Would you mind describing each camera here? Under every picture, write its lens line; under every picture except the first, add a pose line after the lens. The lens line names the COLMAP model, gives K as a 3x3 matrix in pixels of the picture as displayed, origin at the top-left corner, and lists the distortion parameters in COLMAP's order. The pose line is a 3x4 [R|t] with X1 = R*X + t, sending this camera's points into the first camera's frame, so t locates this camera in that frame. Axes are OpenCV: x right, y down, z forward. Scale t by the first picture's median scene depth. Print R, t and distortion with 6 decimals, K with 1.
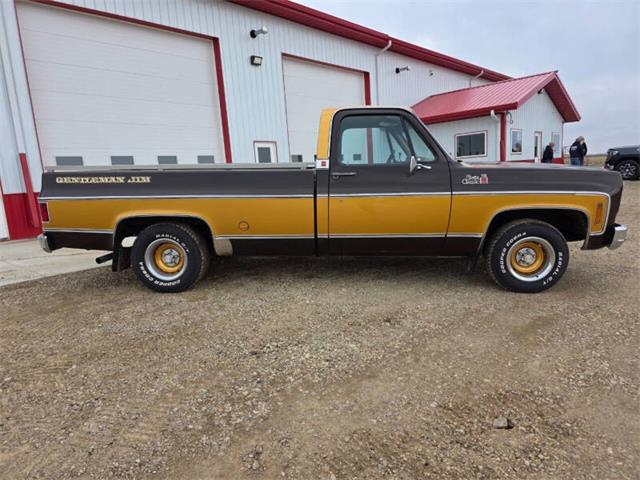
lens RADIAL K [[427.8, 0, 314.5], [0, 427.8, 239.3], [0, 0, 1]] dist [0.069783, -0.063355]
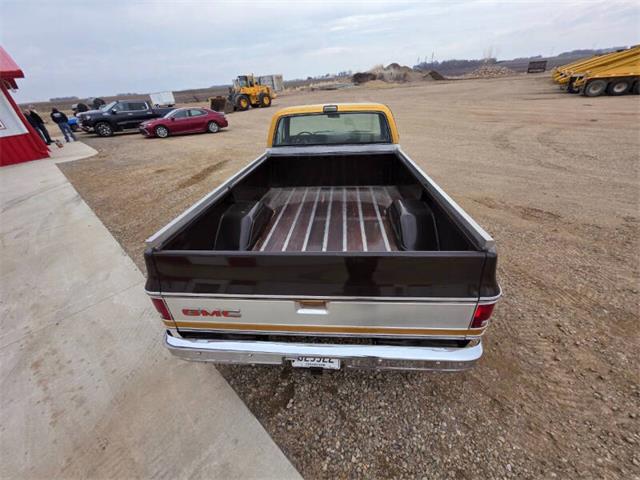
lens RADIAL K [[256.5, 0, 321.7], [0, 256.5, 238.9], [0, 0, 1]] dist [0.001078, 0.000642]
pose [[0.005947, -0.474773, 0.880088, -0.898712], [0.221231, 0.858920, 0.461859, -0.359611], [-0.975203, 0.191957, 0.110142, 1.182414]]
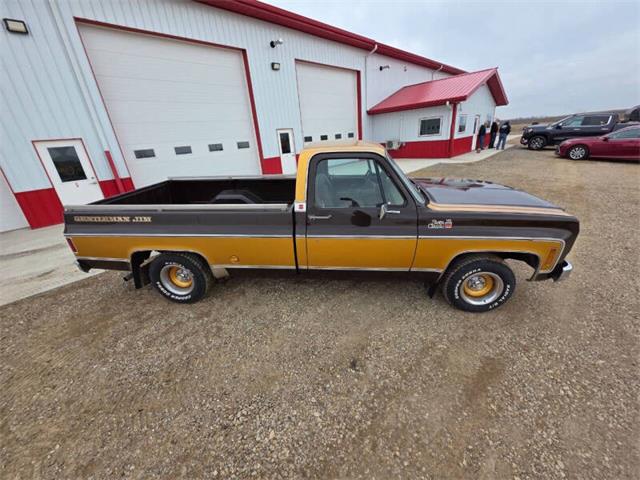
lens RADIAL K [[257.0, 0, 320.5], [0, 257.0, 236.8], [0, 0, 1]] dist [0.001727, 0.000085]
pose [[0.999603, -0.005367, -0.027670, 0.084529], [0.011390, 0.974892, 0.222386, -0.236514], [0.025782, -0.222612, 0.974566, 0.335403]]
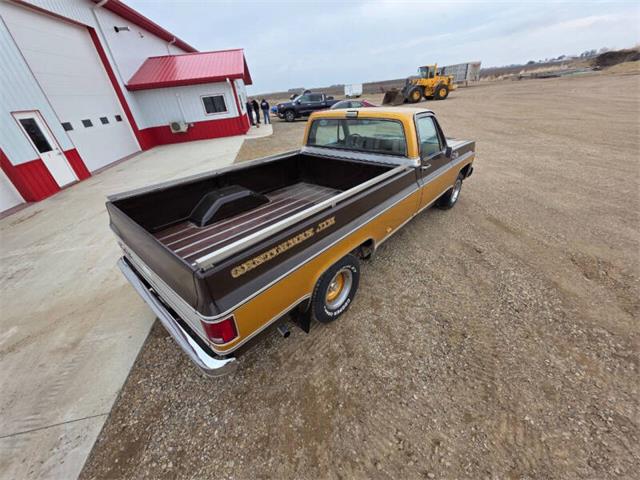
lens RADIAL K [[256.5, 0, 321.7], [0, 256.5, 238.9], [0, 0, 1]] dist [0.001078, 0.000642]
pose [[0.602102, -0.399292, 0.691404, -0.747345], [0.175945, 0.911033, 0.372910, -0.291498], [-0.778792, -0.102881, 0.618788, 0.697493]]
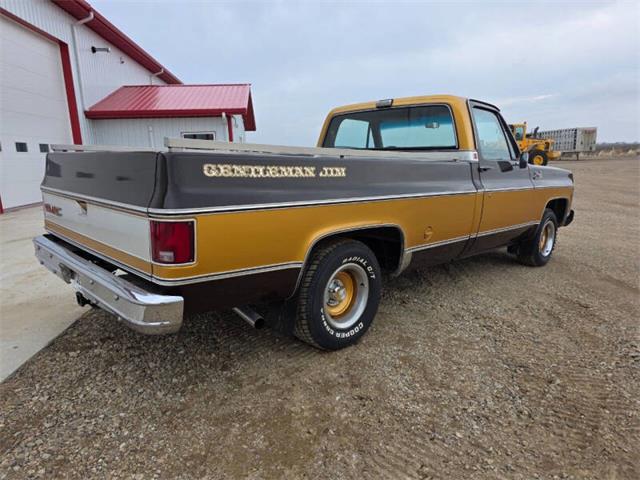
lens RADIAL K [[427.8, 0, 314.5], [0, 427.8, 239.3], [0, 0, 1]] dist [0.069783, -0.063355]
pose [[0.671372, -0.097753, 0.734645, -0.861884], [0.100077, 0.994142, 0.040825, -0.070913], [-0.734332, 0.046112, 0.677222, 0.612768]]
